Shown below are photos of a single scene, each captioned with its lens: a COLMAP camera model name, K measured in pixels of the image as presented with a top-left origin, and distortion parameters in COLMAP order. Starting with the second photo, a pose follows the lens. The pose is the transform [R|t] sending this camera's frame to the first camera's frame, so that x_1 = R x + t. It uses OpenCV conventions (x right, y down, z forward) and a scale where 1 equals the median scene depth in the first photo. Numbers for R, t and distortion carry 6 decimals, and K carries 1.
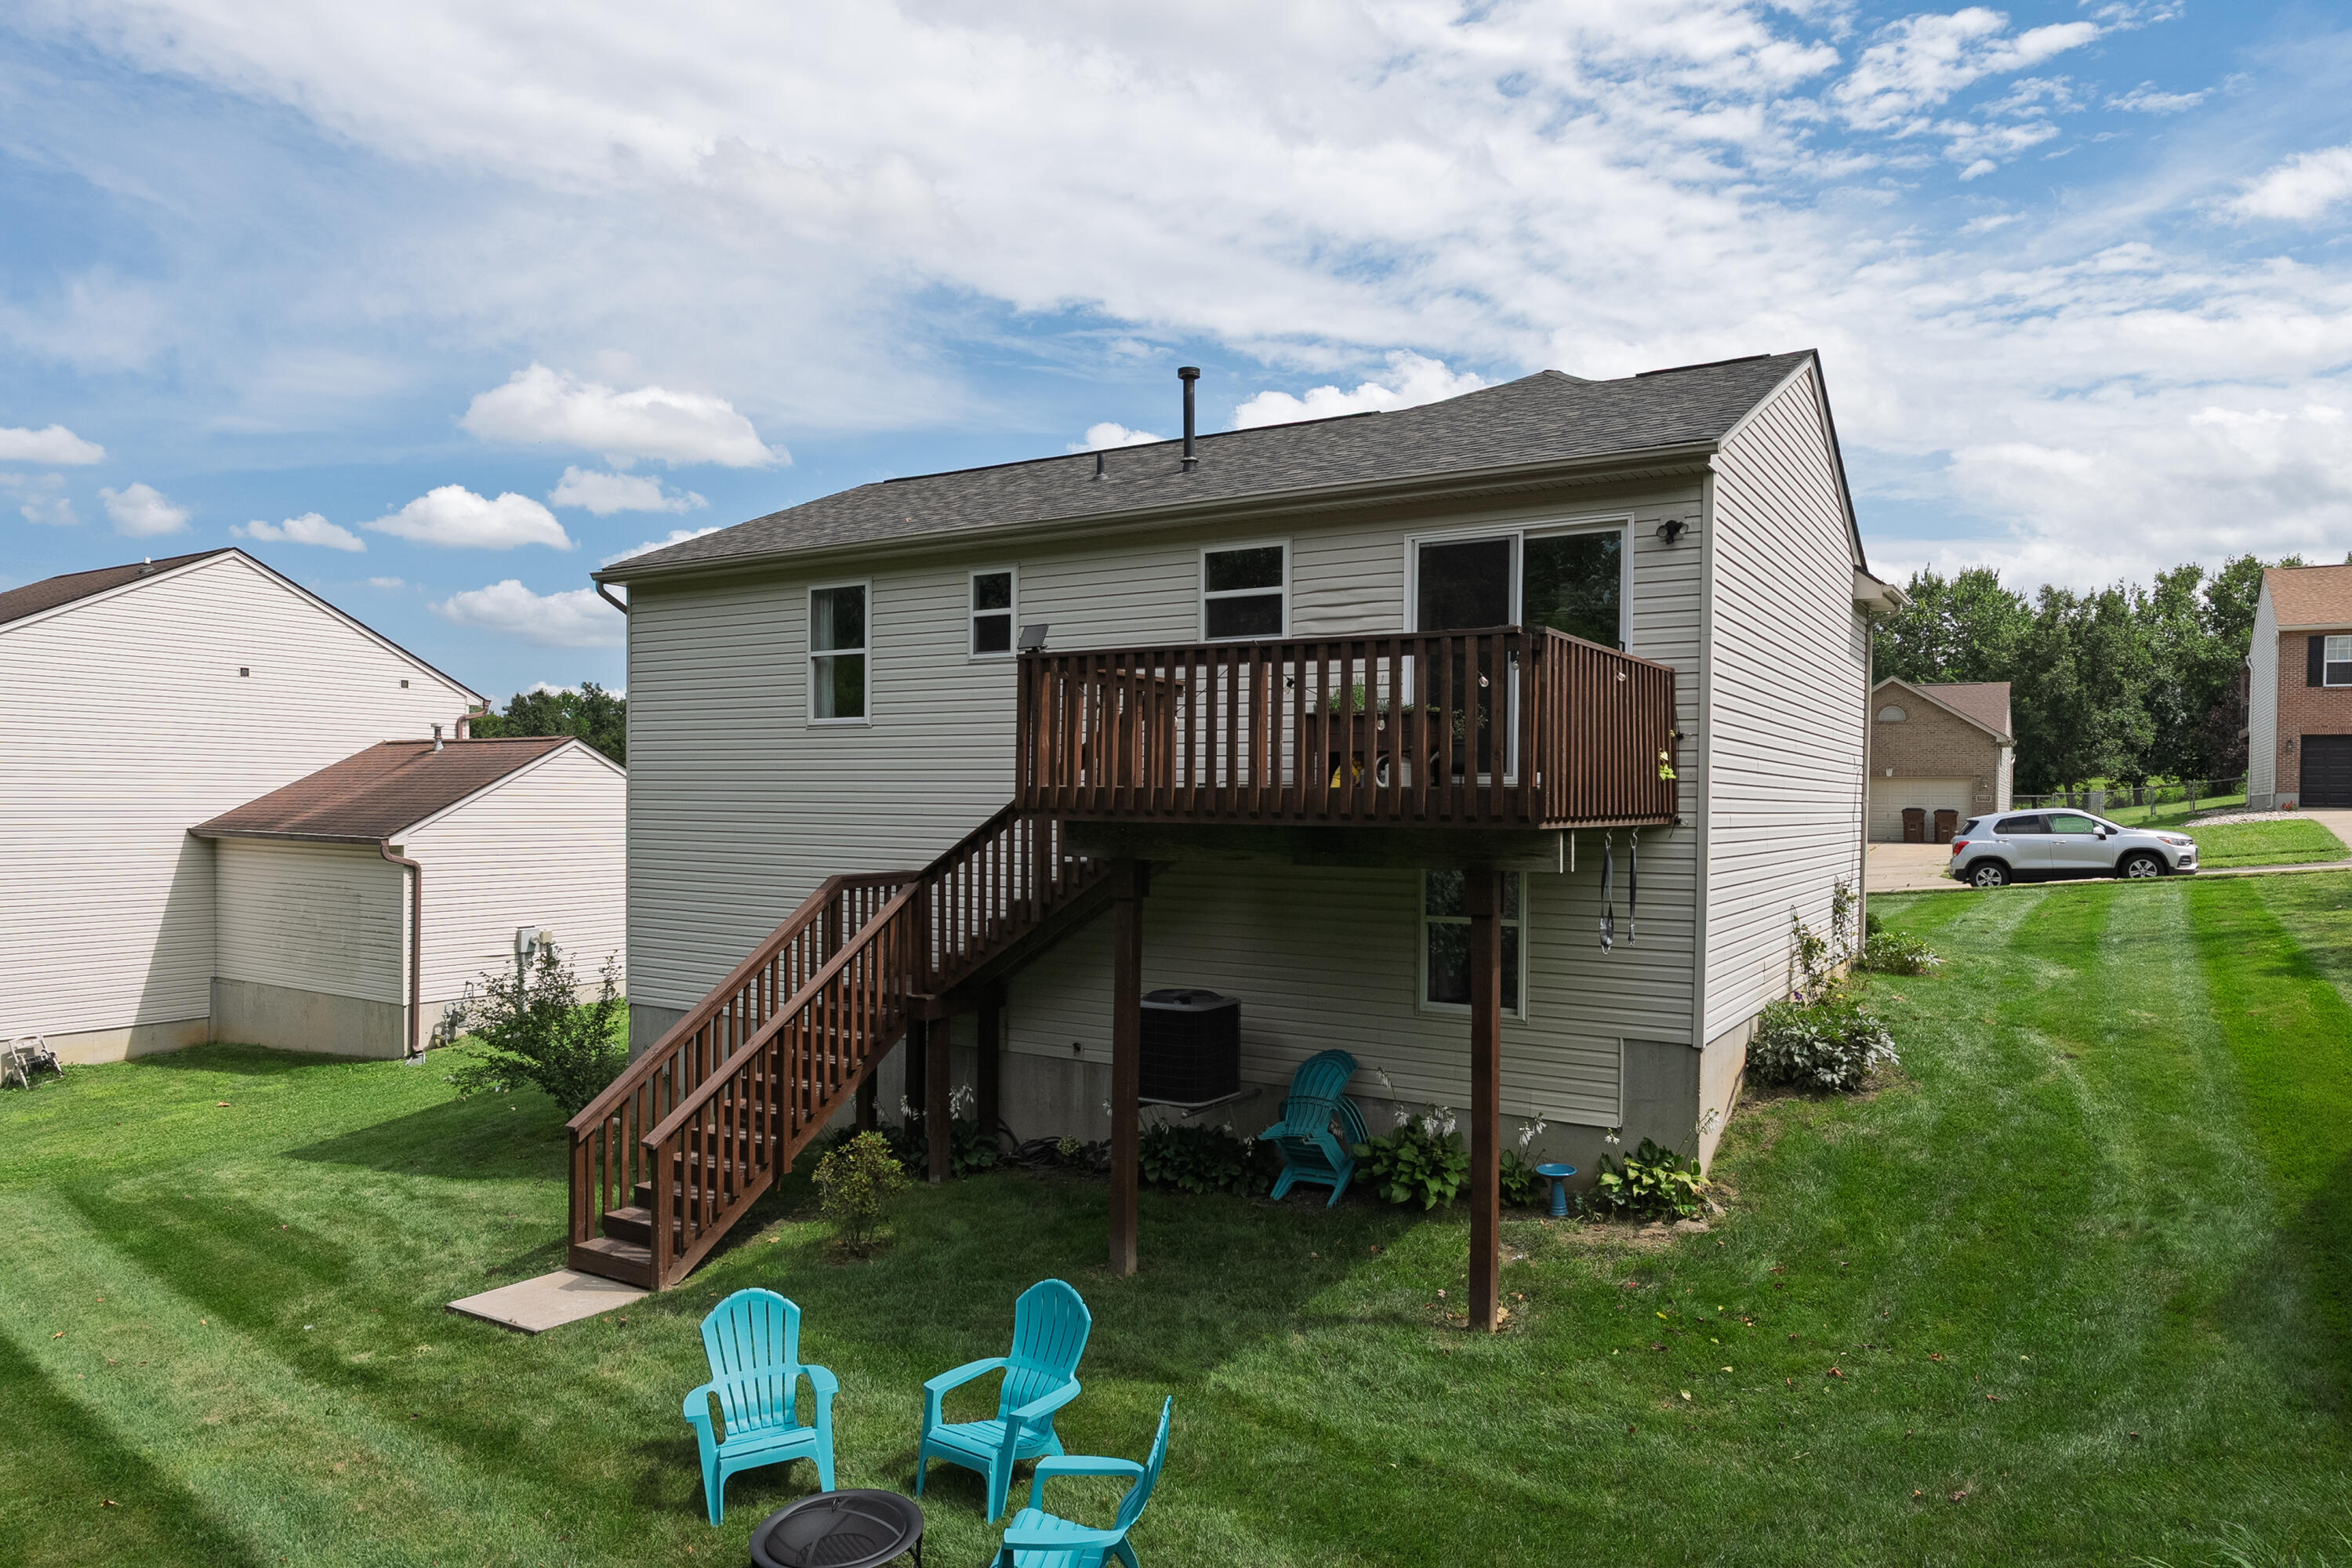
lens RADIAL K [[1452.3, 0, 1169.6], [0, 1452.3, 800.8], [0, 0, 1]] dist [-0.002878, -0.000289]
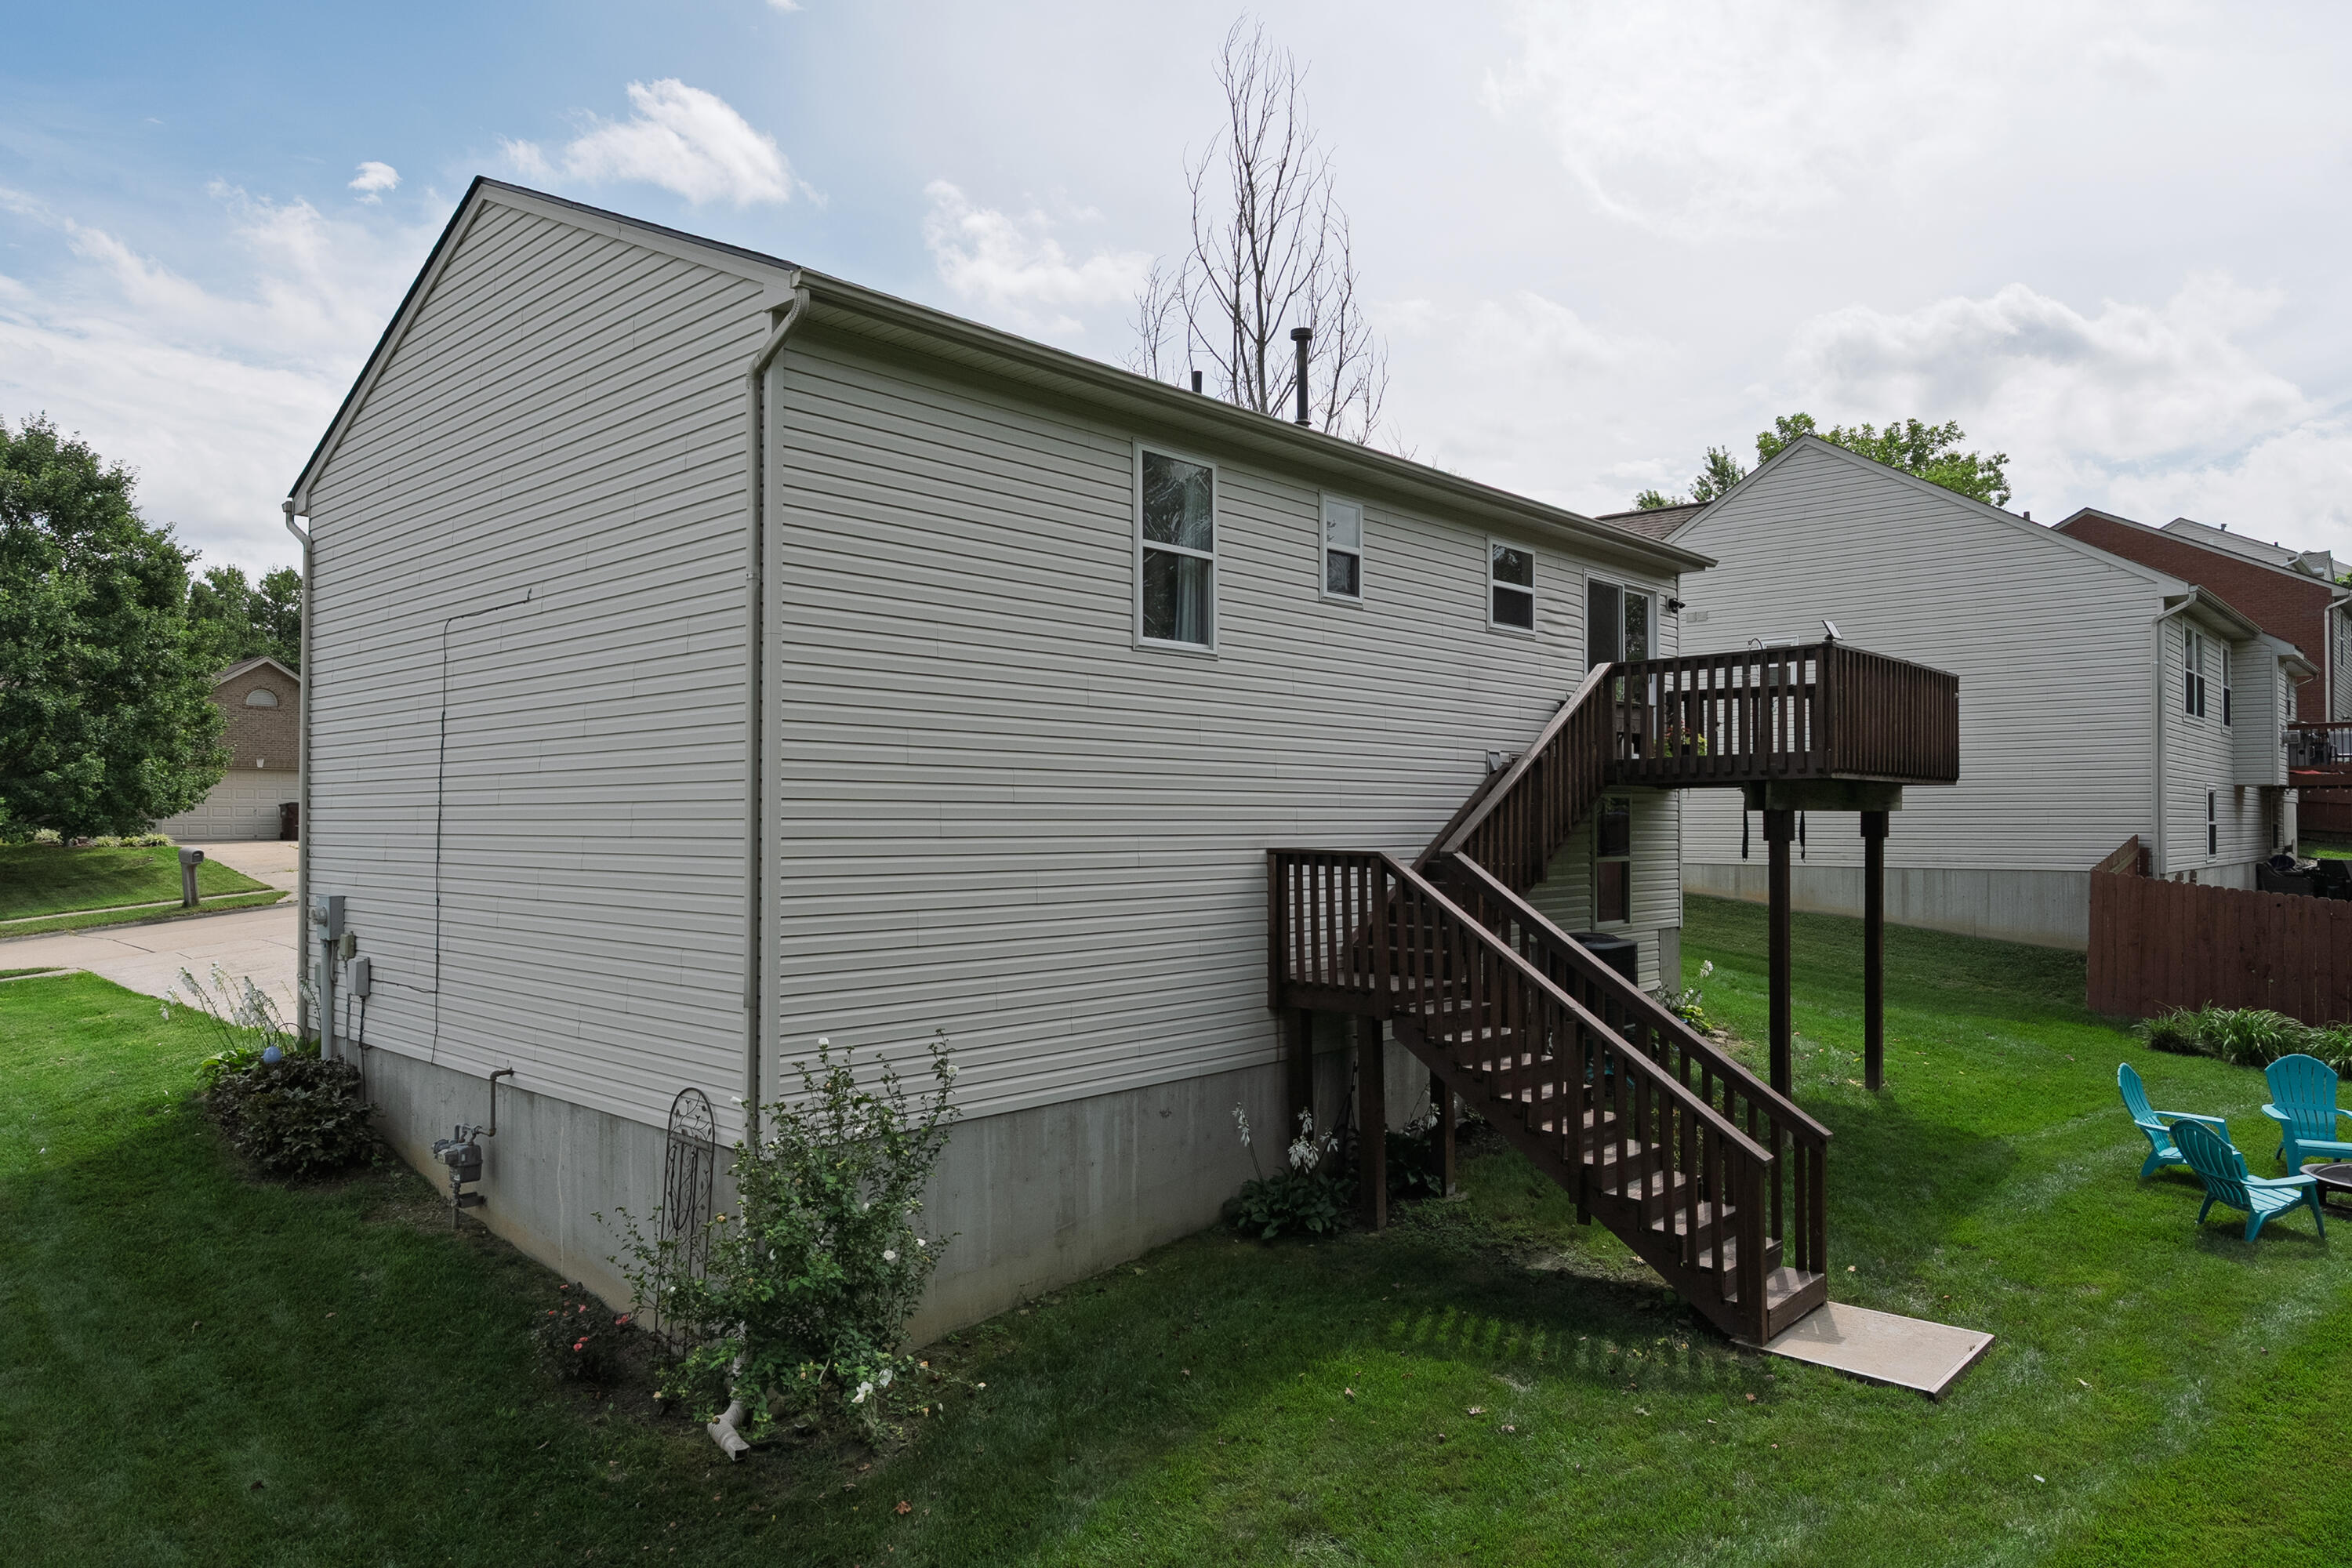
lens RADIAL K [[1452.3, 0, 1170.5], [0, 1452.3, 779.8], [0, 0, 1]] dist [-0.002878, -0.000289]
pose [[0.177255, 0.022940, 0.983898, -0.990256], [-0.003880, 0.999737, -0.022610, 0.031776], [-0.984157, 0.000190, 0.177298, 0.938612]]
